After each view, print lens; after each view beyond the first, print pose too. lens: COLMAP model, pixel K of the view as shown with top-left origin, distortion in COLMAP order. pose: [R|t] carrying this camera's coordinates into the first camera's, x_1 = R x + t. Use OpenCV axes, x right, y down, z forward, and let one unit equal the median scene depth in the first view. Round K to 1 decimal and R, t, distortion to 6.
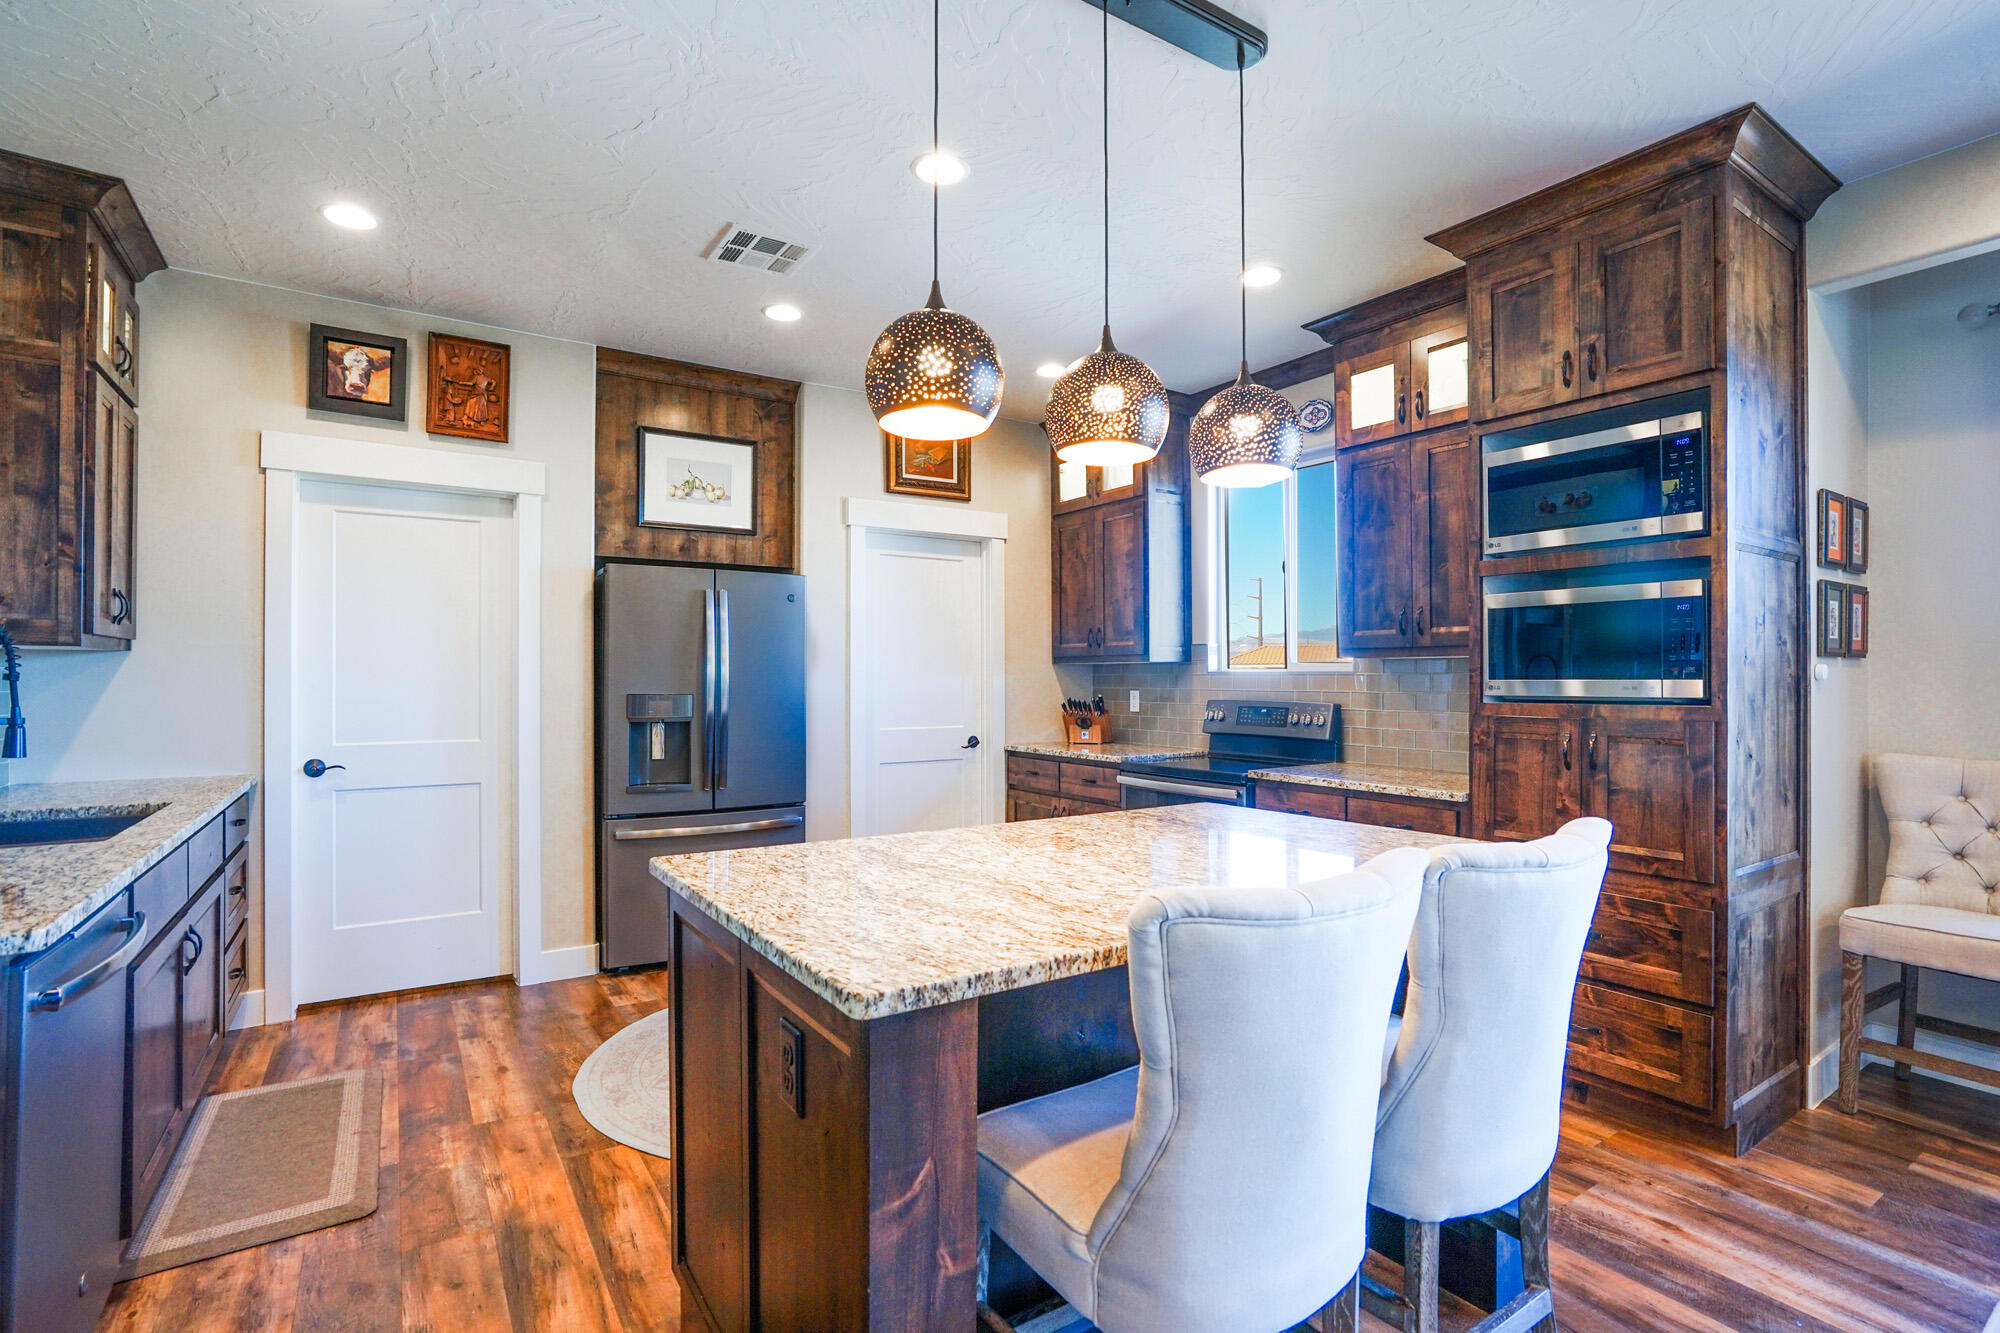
lens RADIAL K [[916.5, 0, 997.9], [0, 916.5, 668.5], [0, 0, 1]] dist [-0.018179, -0.000375]
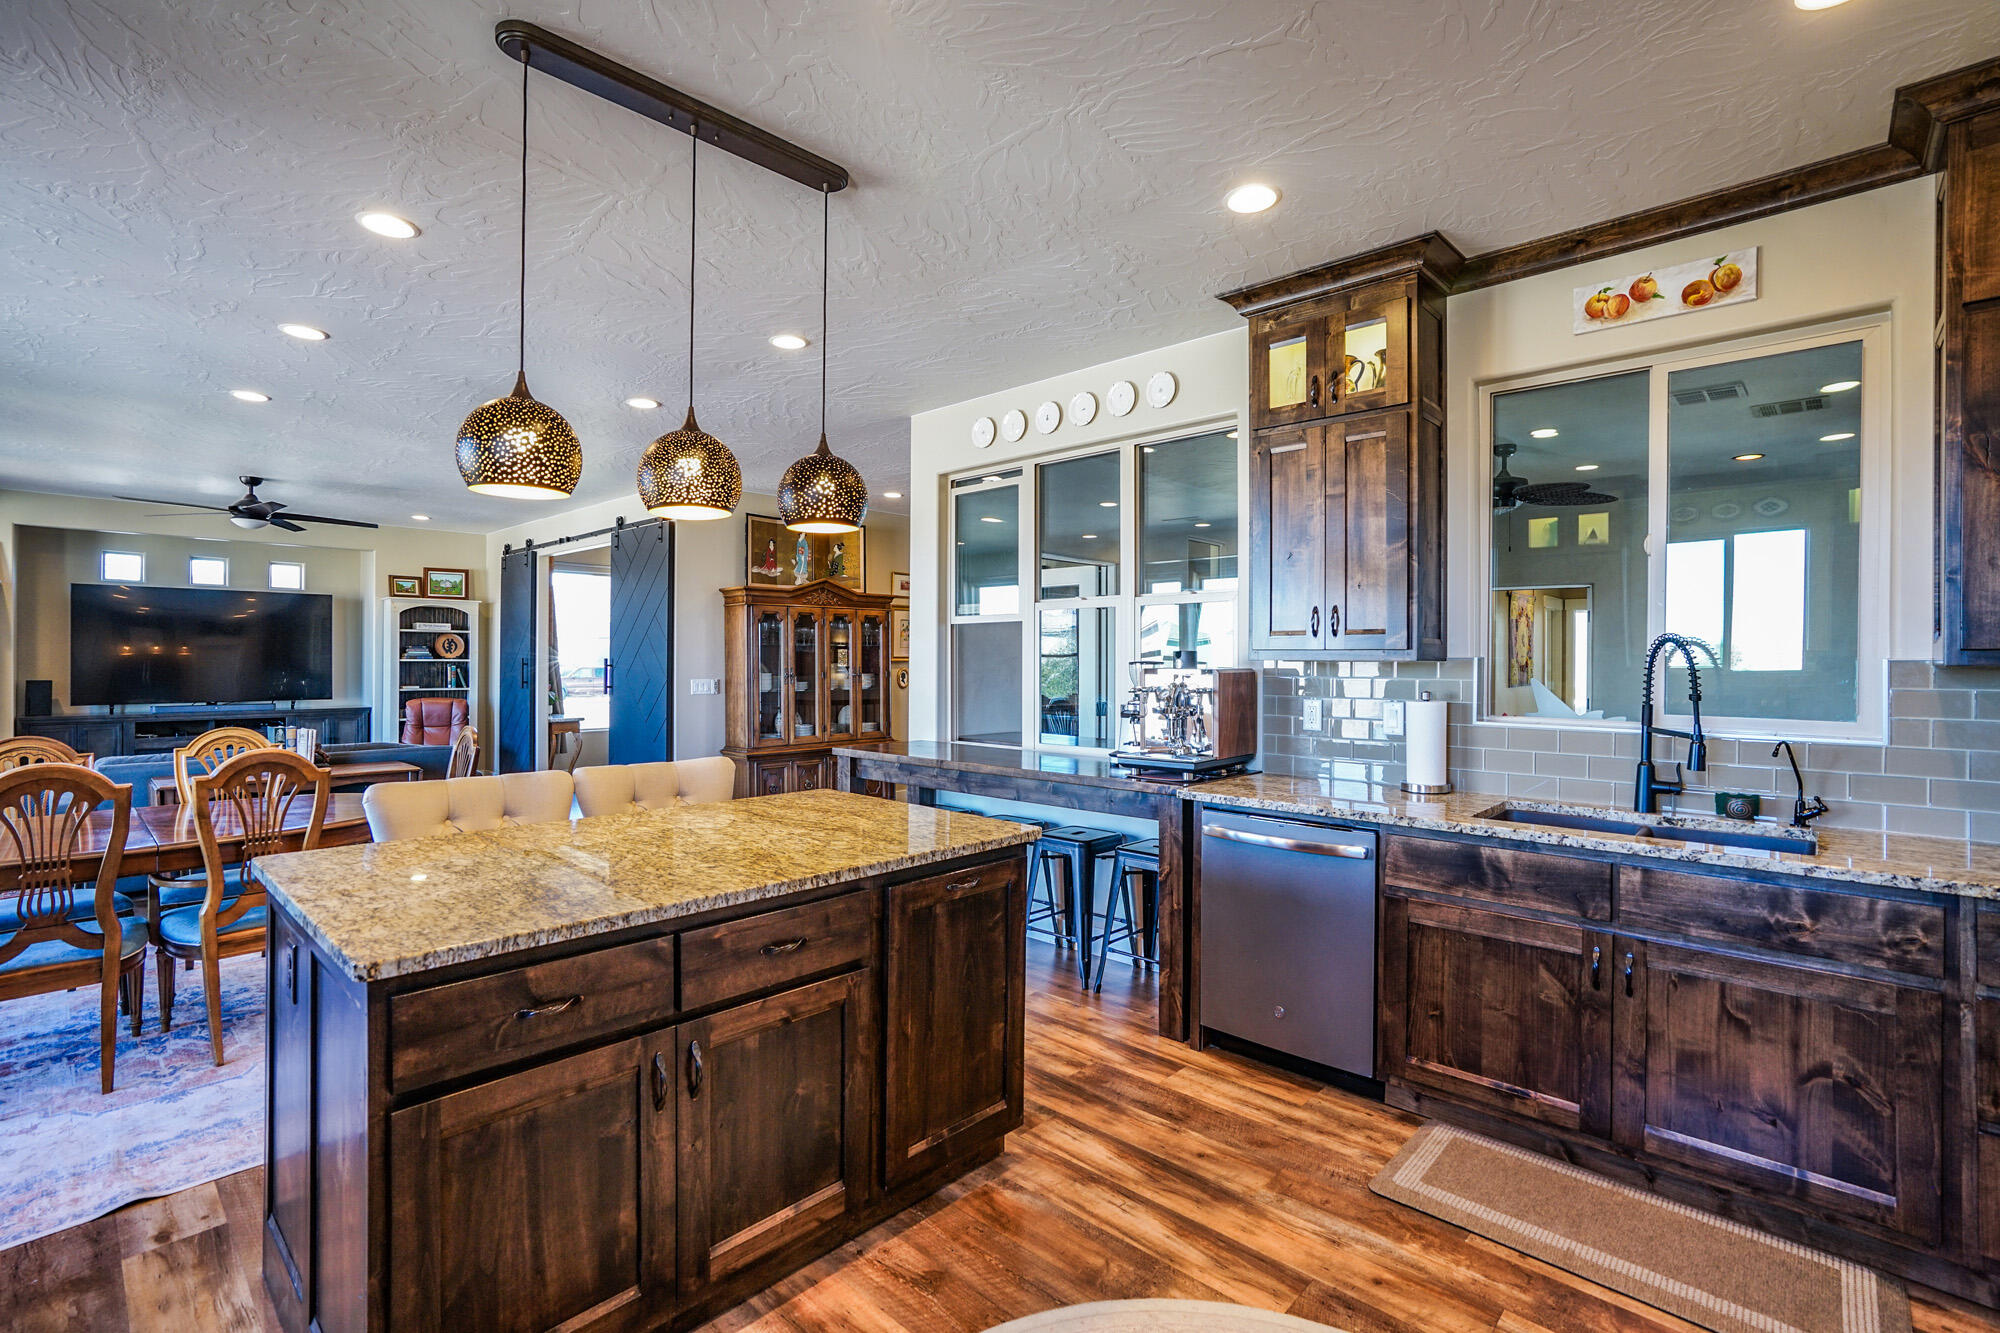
lens RADIAL K [[916.5, 0, 1000.8], [0, 916.5, 660.8], [0, 0, 1]] dist [-0.018179, -0.000375]
pose [[-0.971829, -0.006672, -0.235591, 0.002797], [-0.006118, 0.999977, -0.003085, -0.029232], [0.235606, -0.001556, -0.971847, 1.943875]]
